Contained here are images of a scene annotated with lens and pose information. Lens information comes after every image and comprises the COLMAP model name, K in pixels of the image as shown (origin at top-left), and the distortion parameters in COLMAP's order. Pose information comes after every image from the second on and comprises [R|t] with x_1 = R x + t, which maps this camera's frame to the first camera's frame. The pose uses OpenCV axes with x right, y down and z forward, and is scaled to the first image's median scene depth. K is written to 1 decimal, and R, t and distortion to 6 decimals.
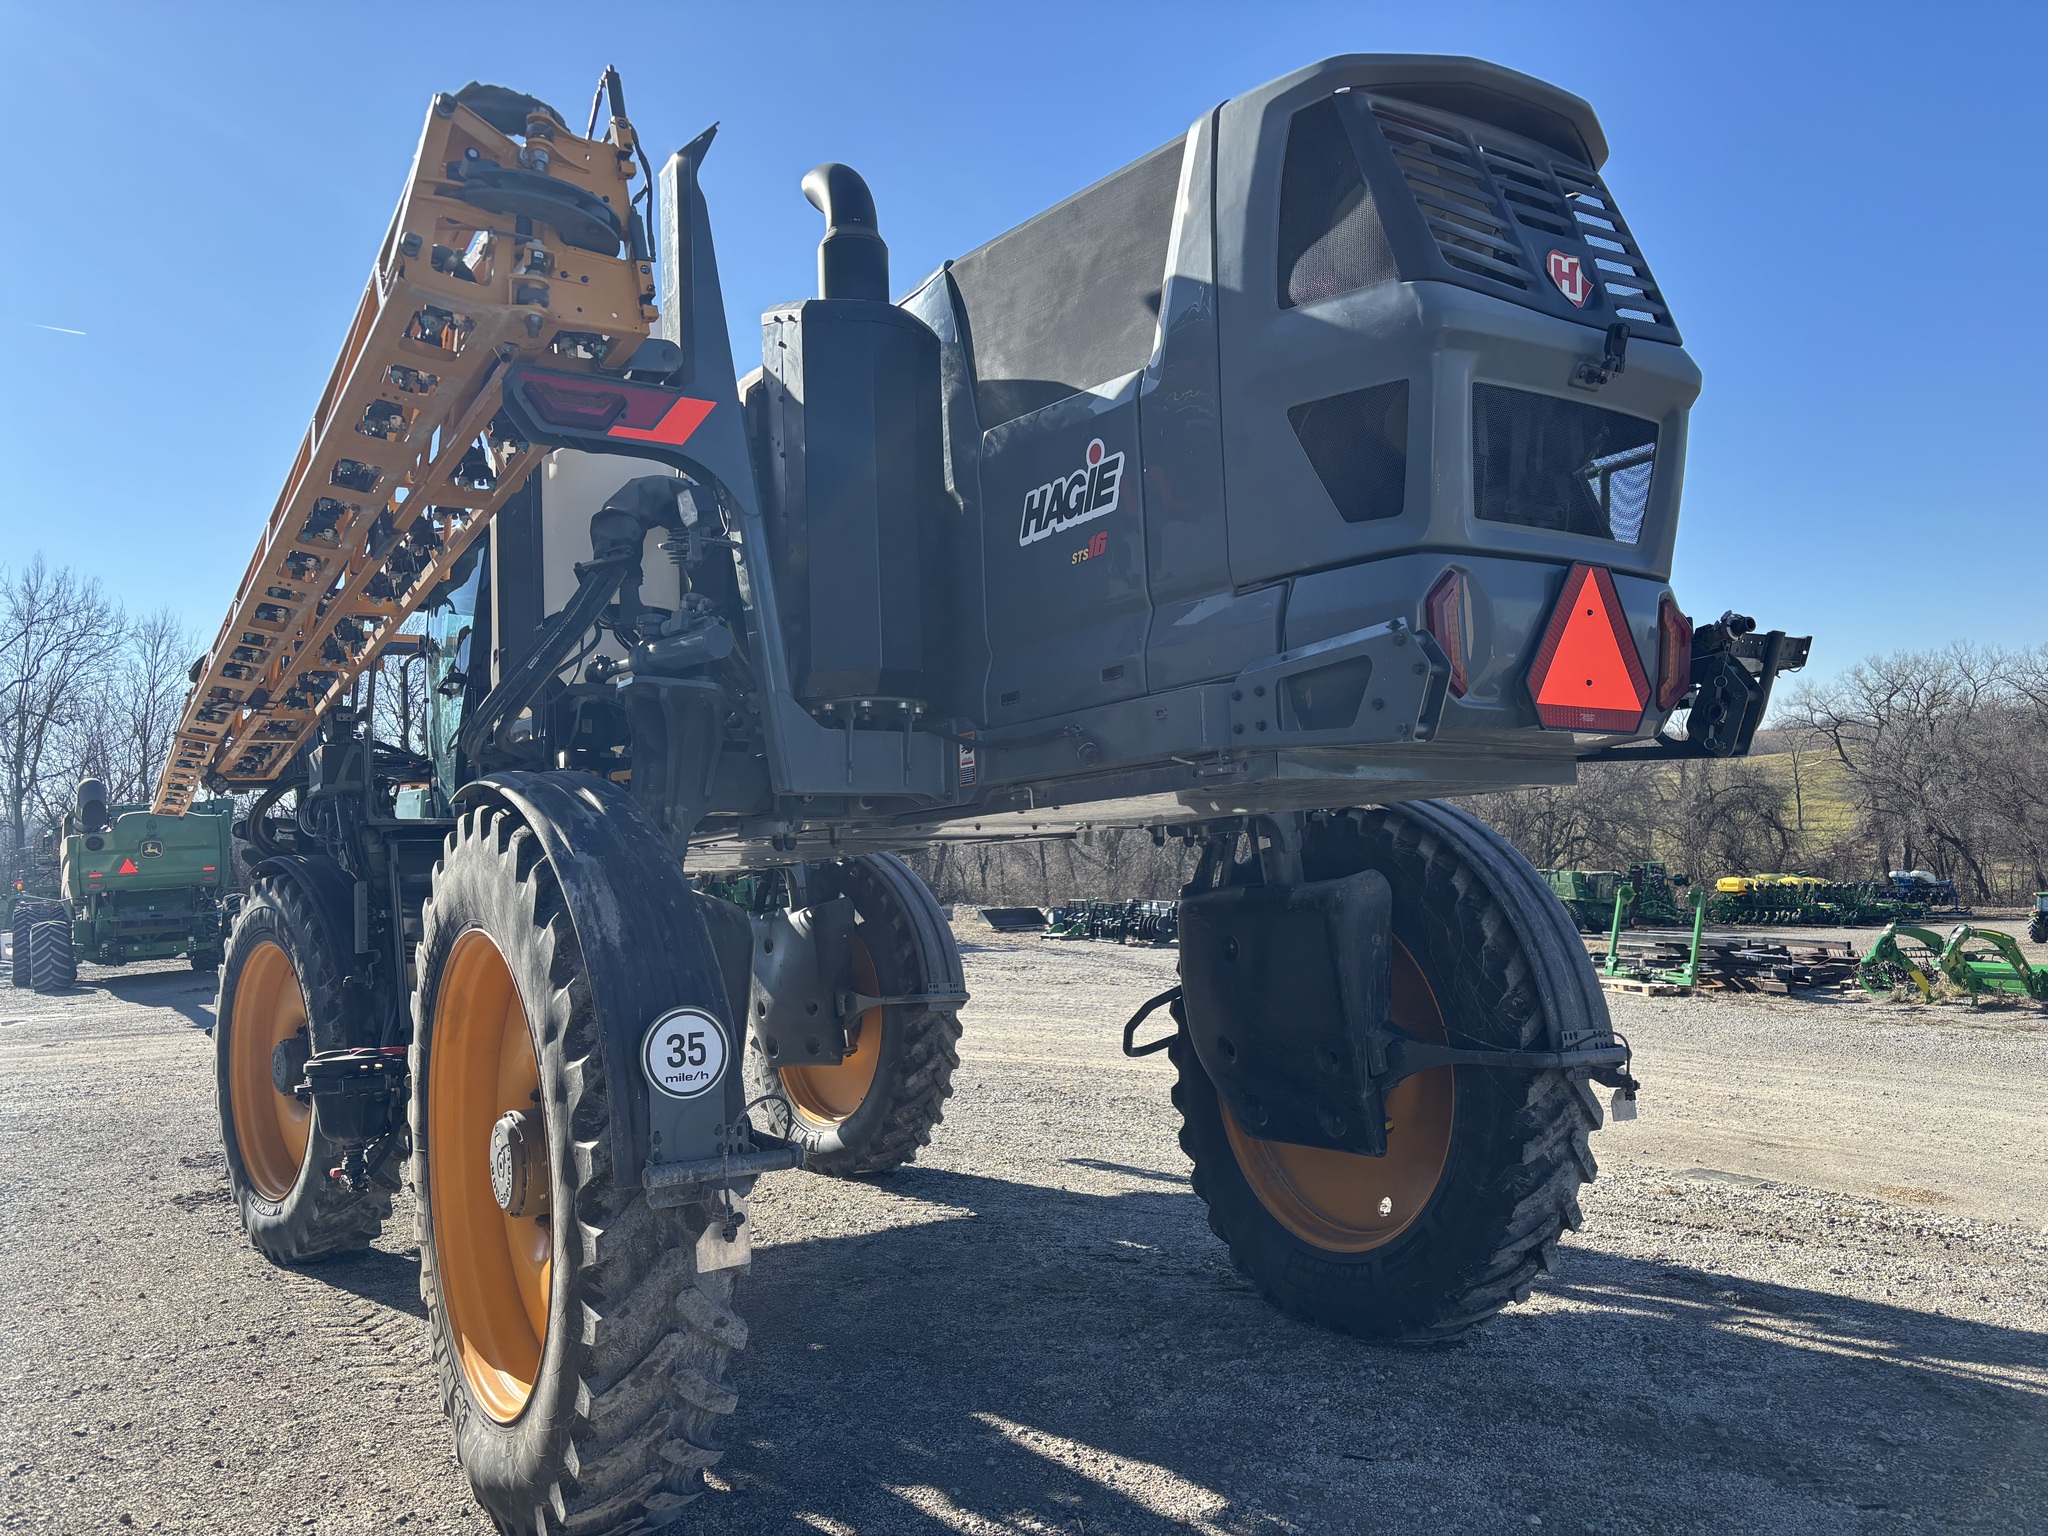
lens RADIAL K [[1506.1, 0, 1019.0], [0, 1506.1, 713.4], [0, 0, 1]] dist [0.039469, -0.000184]
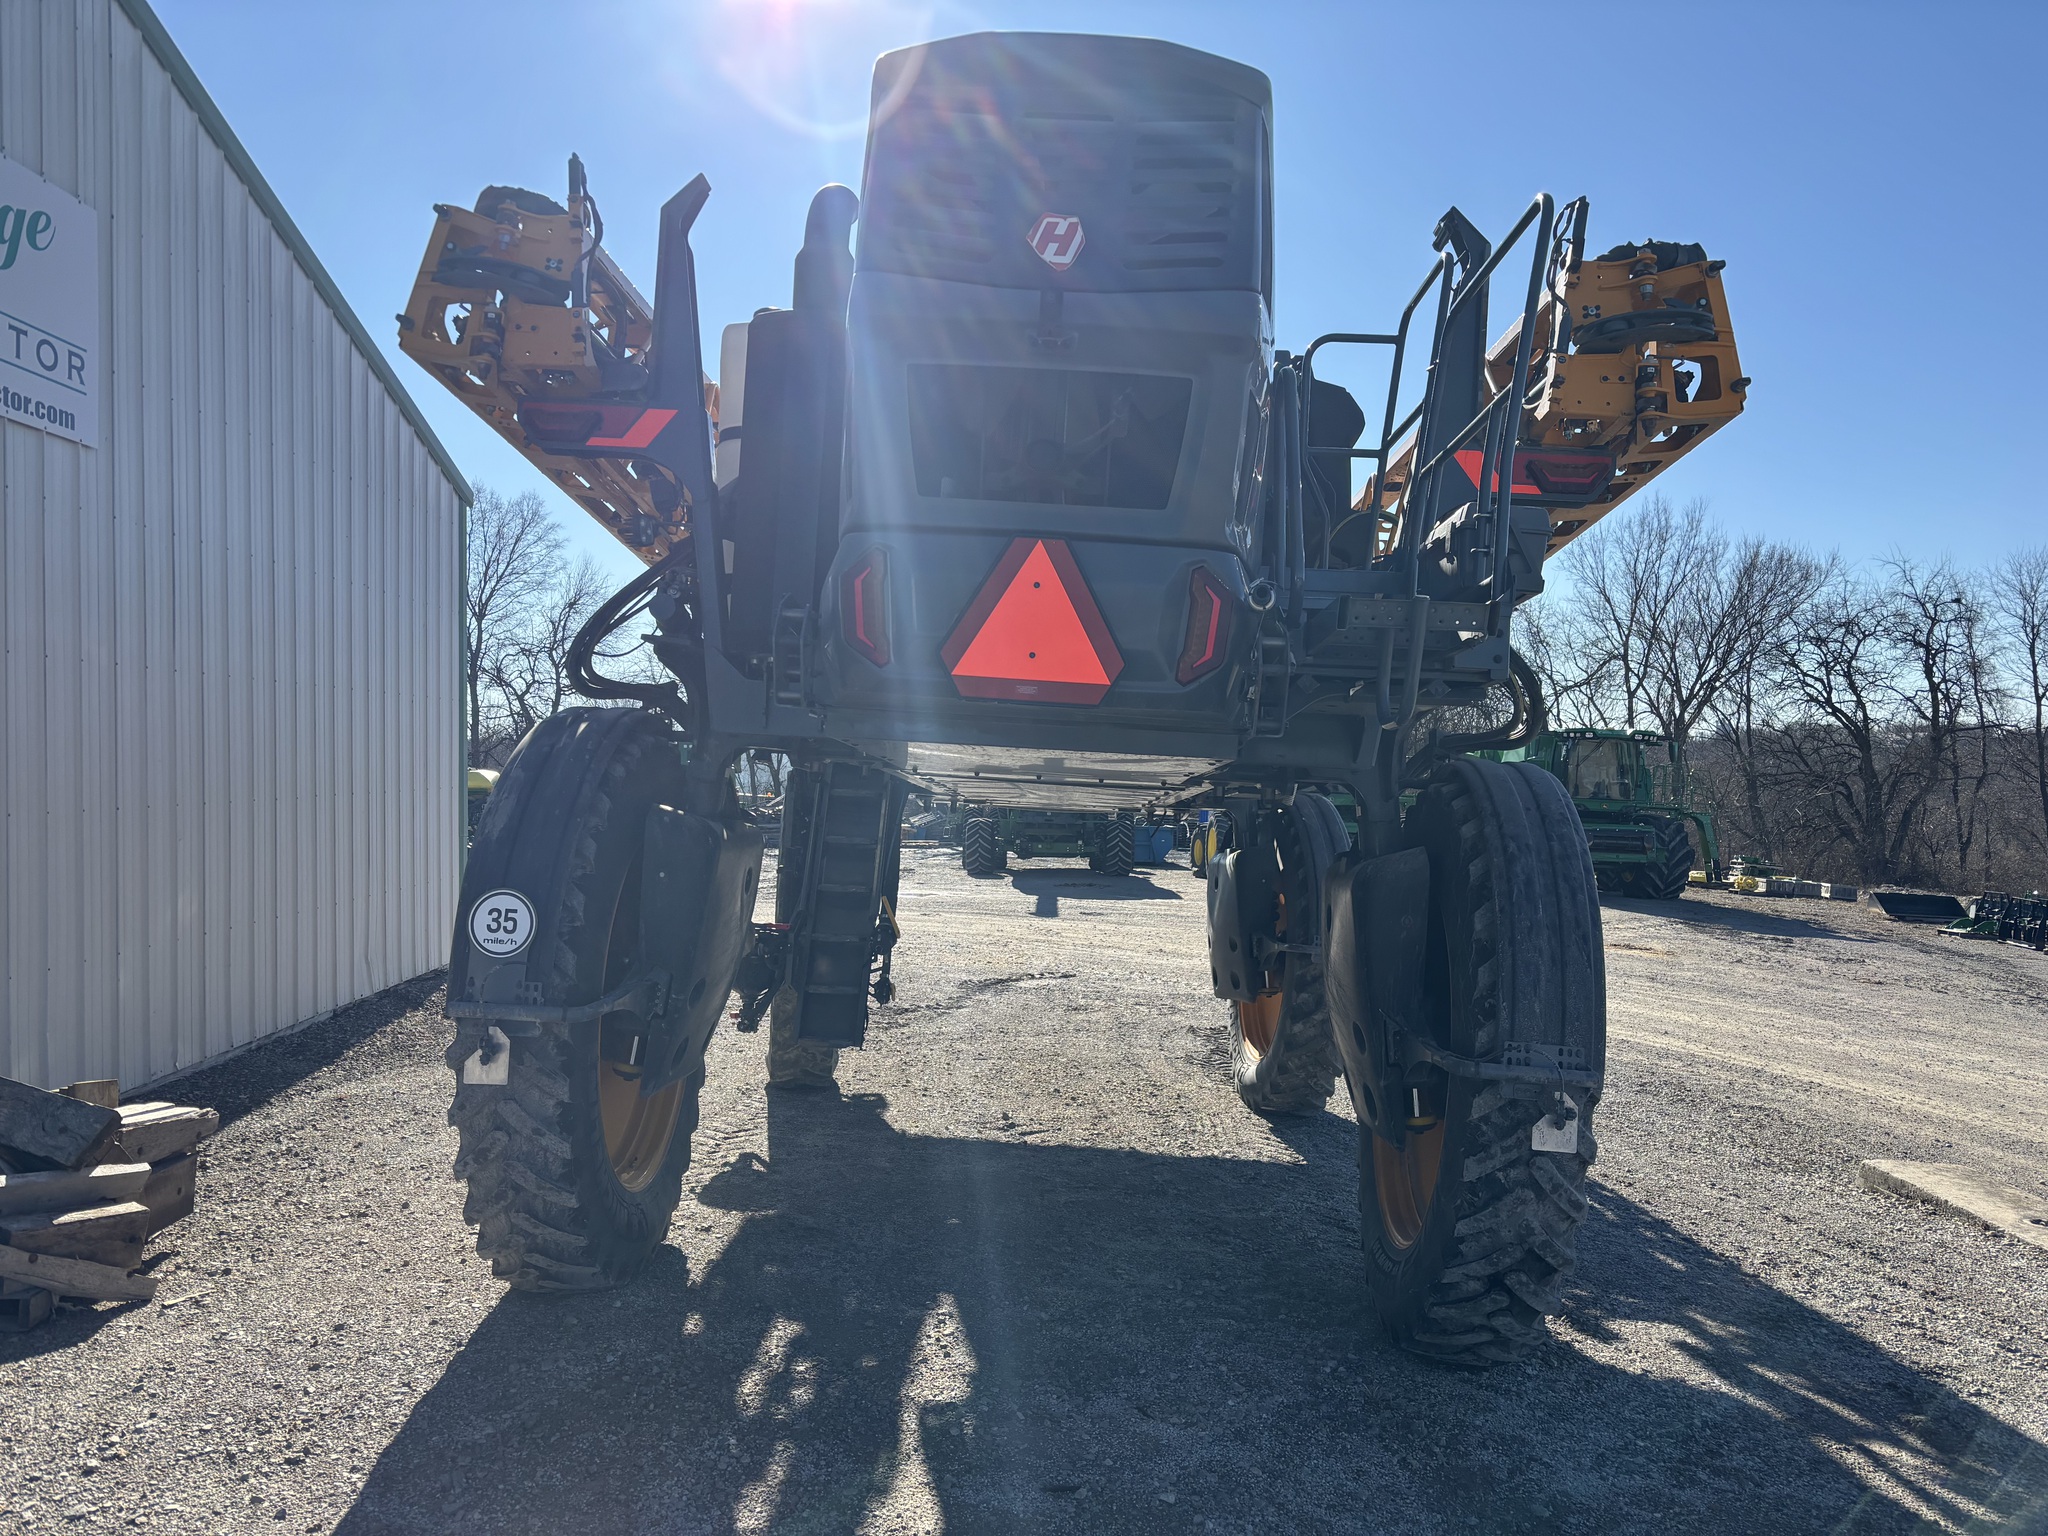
lens RADIAL K [[1506.1, 0, 1019.0], [0, 1506.1, 713.4], [0, 0, 1]] dist [0.039469, -0.000184]
pose [[0.830908, 0.037728, -0.555129, 0.603913], [-0.016387, 0.998925, 0.043361, -0.015382], [0.556168, -0.026932, 0.830633, 0.110079]]
